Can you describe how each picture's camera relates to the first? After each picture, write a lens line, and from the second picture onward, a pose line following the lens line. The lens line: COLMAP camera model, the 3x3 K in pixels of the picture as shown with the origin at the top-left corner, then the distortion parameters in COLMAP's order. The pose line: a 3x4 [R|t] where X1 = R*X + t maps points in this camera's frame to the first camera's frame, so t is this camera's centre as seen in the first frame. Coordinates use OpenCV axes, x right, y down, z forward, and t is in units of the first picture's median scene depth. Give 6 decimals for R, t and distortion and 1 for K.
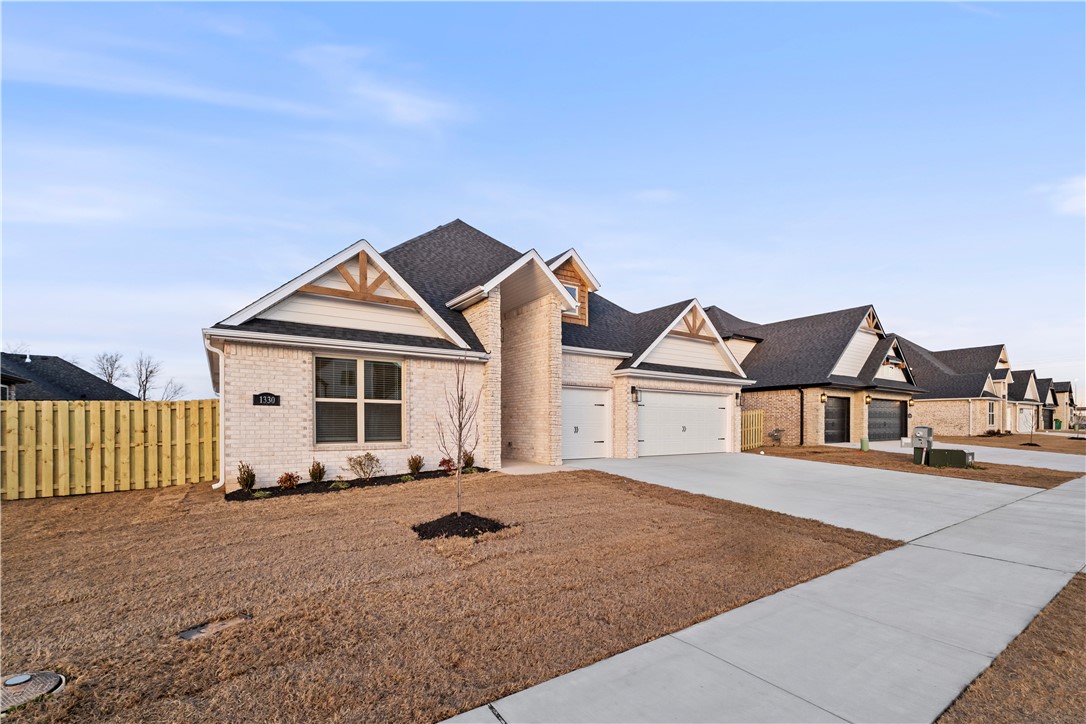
lens RADIAL K [[483.7, 0, 557.1], [0, 483.7, 421.4], [0, 0, 1]] dist [-0.000500, -0.000114]
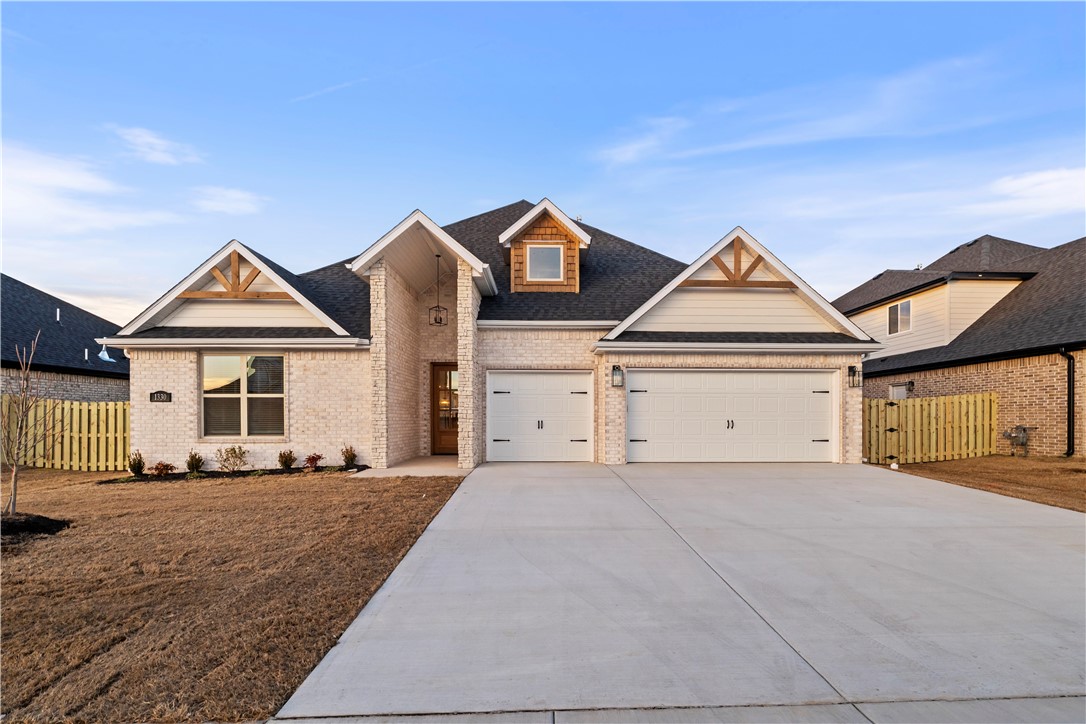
lens RADIAL K [[483.7, 0, 557.1], [0, 483.7, 421.4], [0, 0, 1]] dist [-0.000500, -0.000114]
pose [[0.829652, -0.001169, -0.558280, 0.658072], [0.005105, 0.999972, 0.005493, 0.009492], [0.558258, -0.007408, 0.829634, 0.460316]]
